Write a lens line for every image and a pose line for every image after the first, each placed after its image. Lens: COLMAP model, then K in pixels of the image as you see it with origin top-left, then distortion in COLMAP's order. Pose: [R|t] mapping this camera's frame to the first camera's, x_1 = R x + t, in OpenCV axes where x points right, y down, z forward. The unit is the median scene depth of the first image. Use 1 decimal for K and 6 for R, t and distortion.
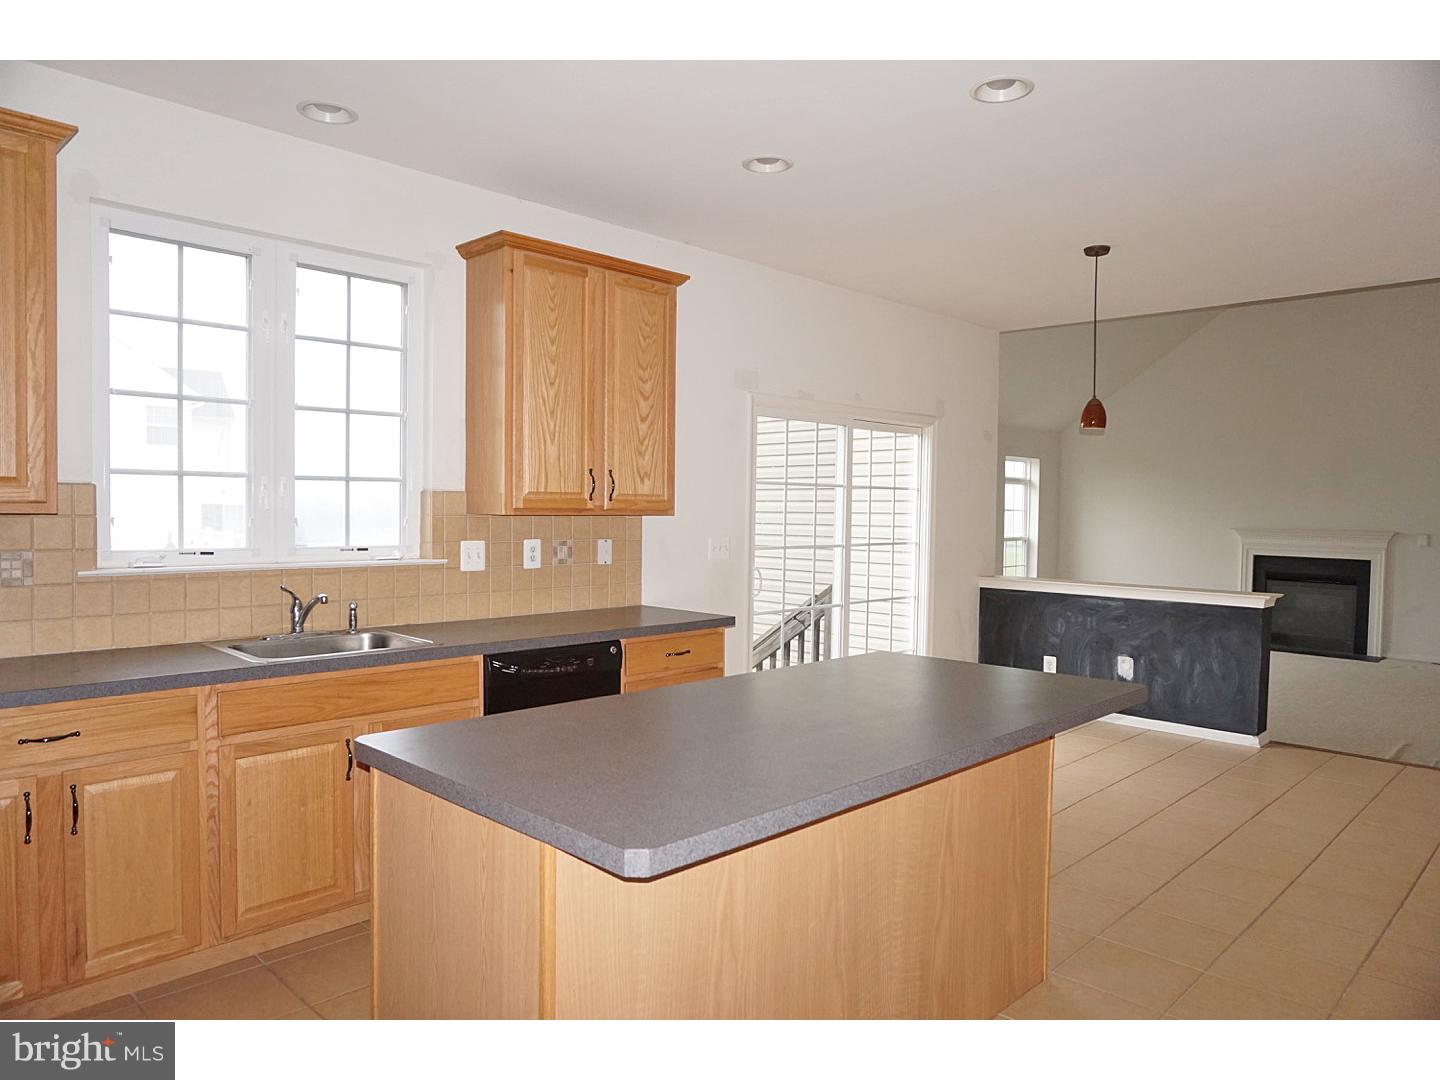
lens RADIAL K [[963.9, 0, 720.0], [0, 963.9, 540.0], [0, 0, 1]] dist [-0.055860, 0.045262]
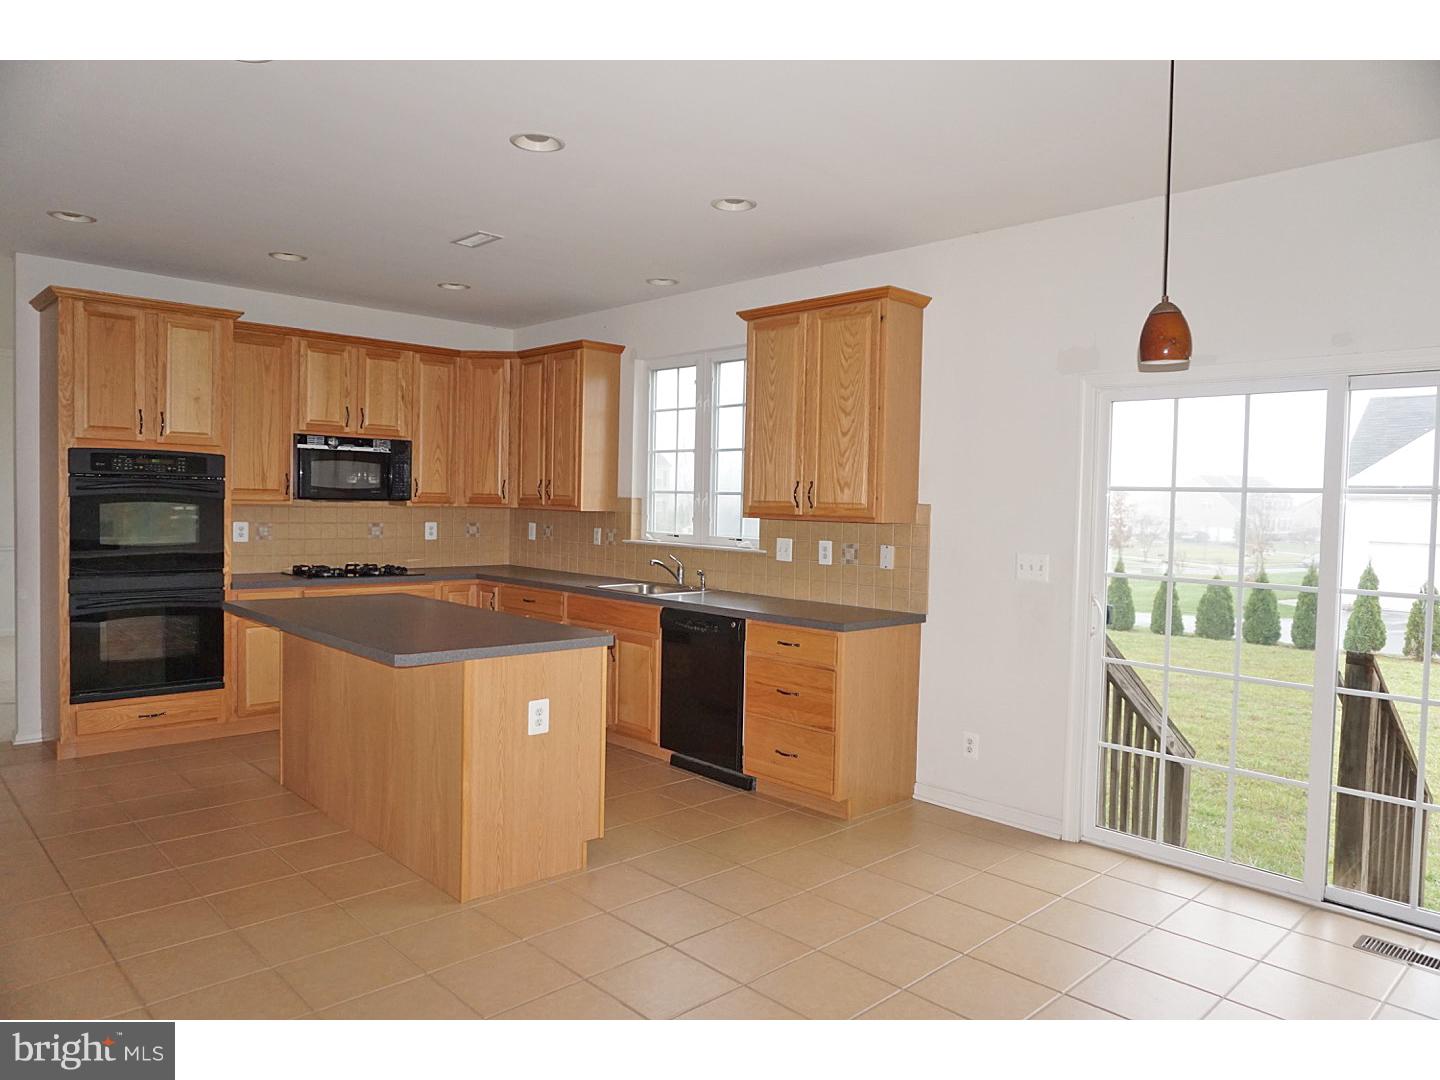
lens RADIAL K [[963.9, 0, 720.0], [0, 963.9, 540.0], [0, 0, 1]] dist [-0.055860, 0.045262]
pose [[-0.027977, 0.026296, -0.999263, 1.028679], [-0.058411, 0.997903, 0.027895, -0.027820], [0.997901, 0.059148, -0.026382, 0.905198]]
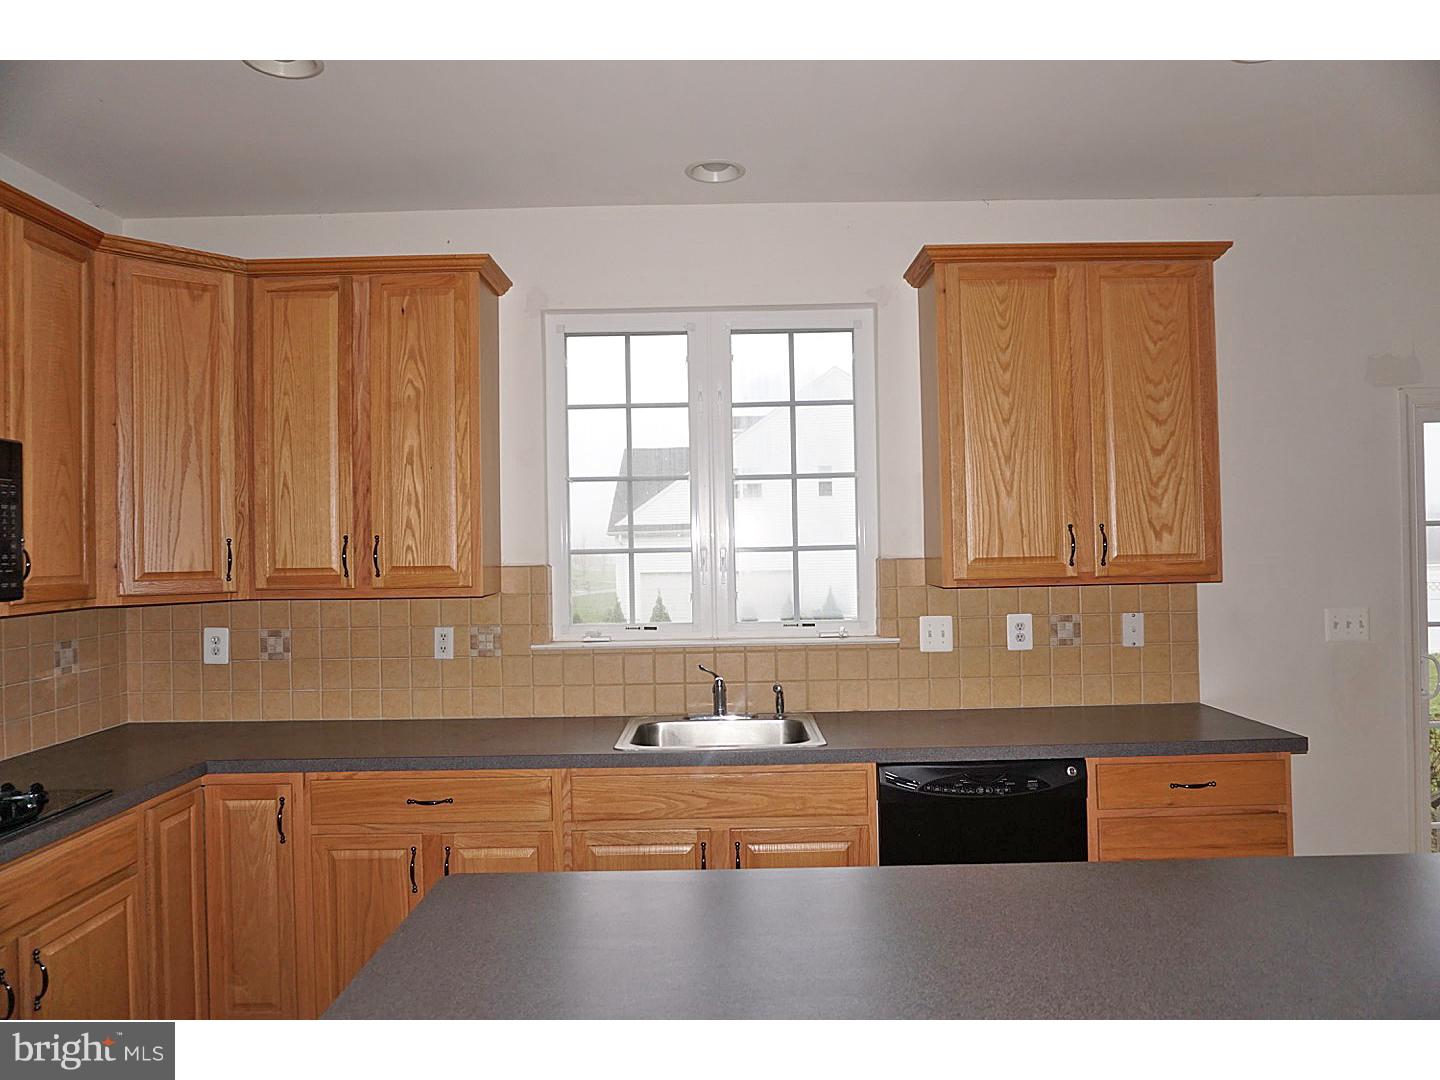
lens RADIAL K [[963.9, 0, 720.0], [0, 963.9, 540.0], [0, 0, 1]] dist [-0.055860, 0.045262]
pose [[0.700837, -0.032412, -0.712585, 0.203616], [0.003613, 0.999116, -0.041892, -0.029874], [0.713313, 0.026785, 0.700334, 0.261477]]
